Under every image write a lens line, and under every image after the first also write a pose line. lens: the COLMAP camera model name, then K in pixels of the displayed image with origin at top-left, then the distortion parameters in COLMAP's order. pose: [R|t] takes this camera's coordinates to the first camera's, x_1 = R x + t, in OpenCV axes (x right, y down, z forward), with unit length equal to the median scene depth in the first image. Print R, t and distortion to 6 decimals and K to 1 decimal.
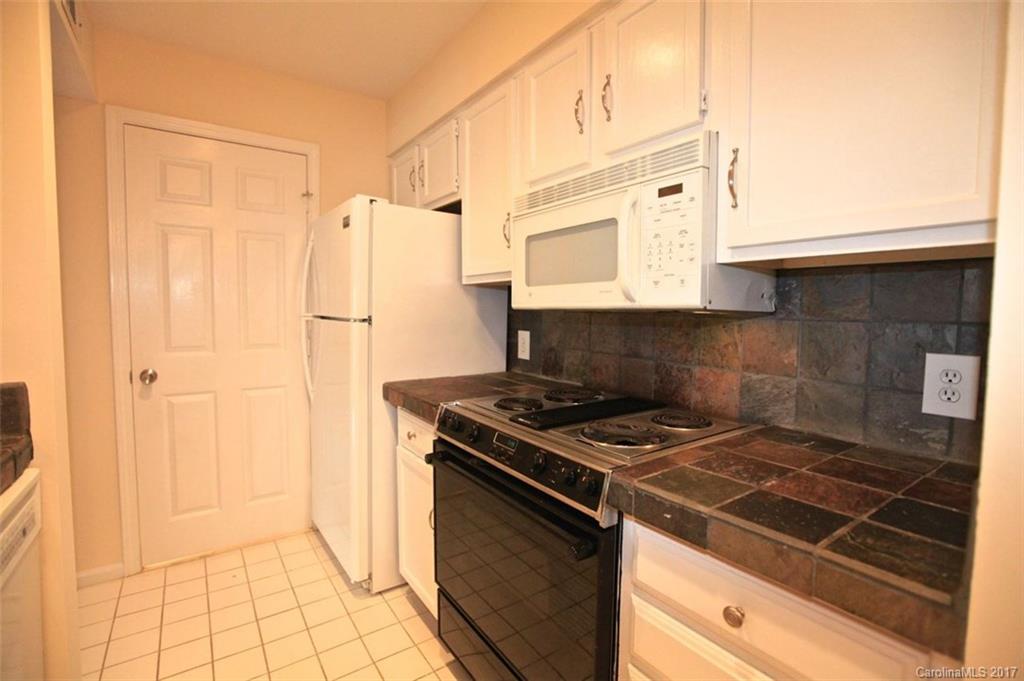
lens RADIAL K [[464.6, 0, 509.6], [0, 464.6, 338.2], [0, 0, 1]] dist [-0.033886, 0.003717]
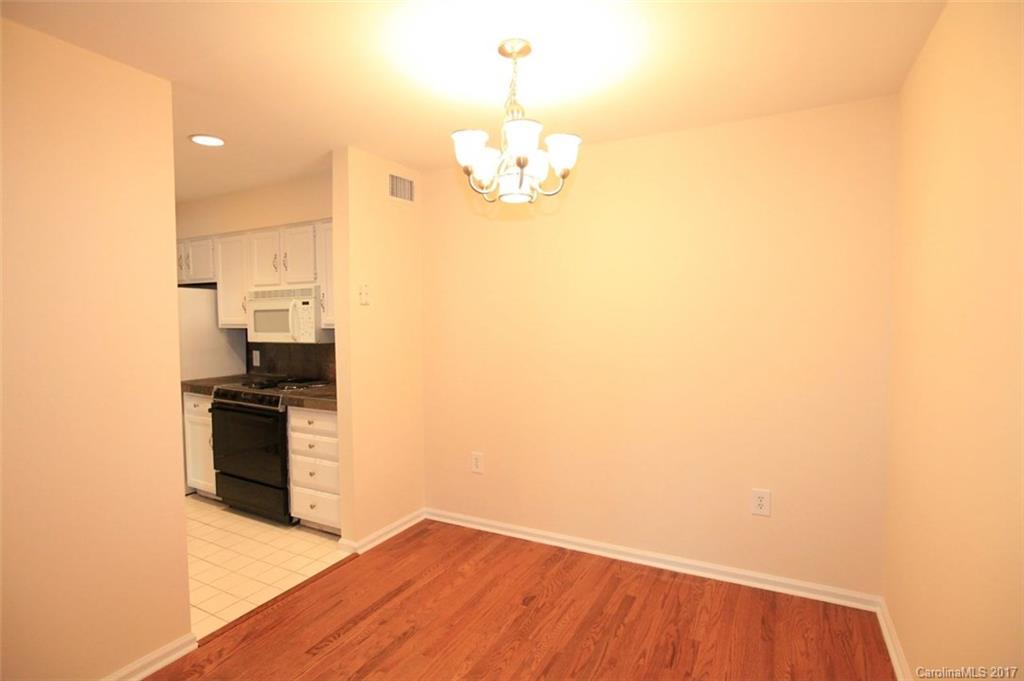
lens RADIAL K [[525.5, 0, 517.3], [0, 525.5, 336.0], [0, 0, 1]] dist [-0.040803, 0.012776]
pose [[0.889343, -0.034227, 0.455958, 0.017008], [0.042387, 0.999072, -0.007679, -0.020505], [-0.455272, 0.026156, 0.889968, -1.845407]]
